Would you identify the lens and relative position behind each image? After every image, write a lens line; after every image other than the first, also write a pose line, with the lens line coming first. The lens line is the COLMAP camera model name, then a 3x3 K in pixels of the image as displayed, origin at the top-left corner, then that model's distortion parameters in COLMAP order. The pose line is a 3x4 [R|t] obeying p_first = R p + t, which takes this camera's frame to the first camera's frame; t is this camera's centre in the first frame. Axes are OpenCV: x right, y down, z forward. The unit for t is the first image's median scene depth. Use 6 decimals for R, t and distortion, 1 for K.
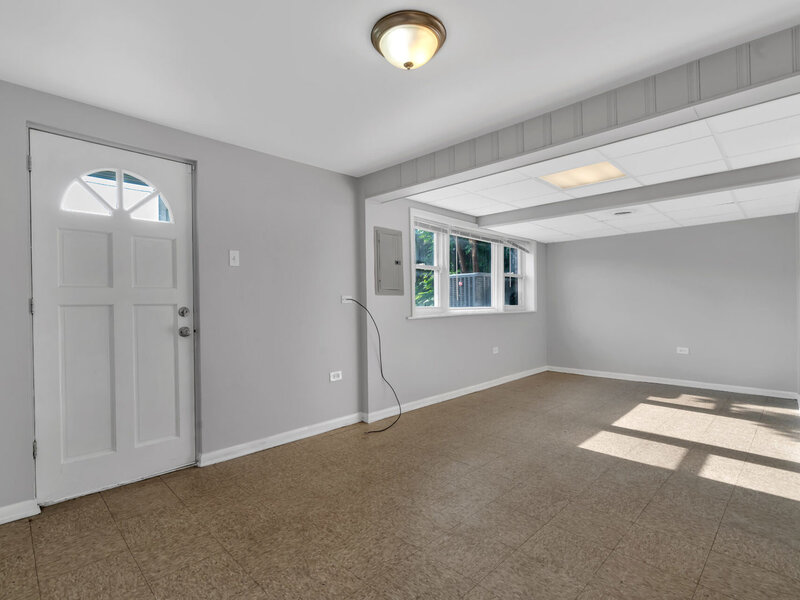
lens RADIAL K [[400.6, 0, 398.0], [0, 400.6, 304.8], [0, 0, 1]] dist [-0.000434, 0.000146]
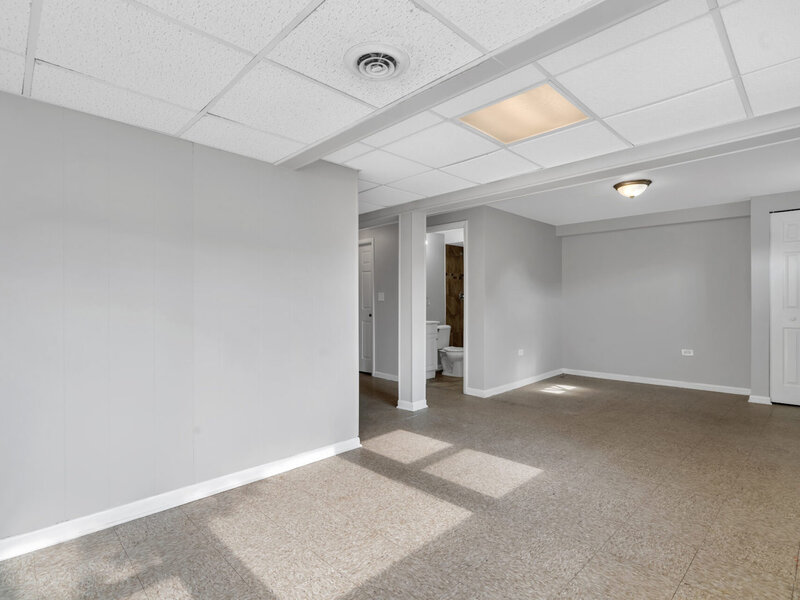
lens RADIAL K [[400.6, 0, 398.0], [0, 400.6, 304.8], [0, 0, 1]] dist [-0.000434, 0.000146]
pose [[-0.999506, 0.012972, 0.028612, 0.811459], [0.013157, 0.999894, 0.006281, -0.017428], [-0.028527, 0.006655, -0.999571, 2.077452]]
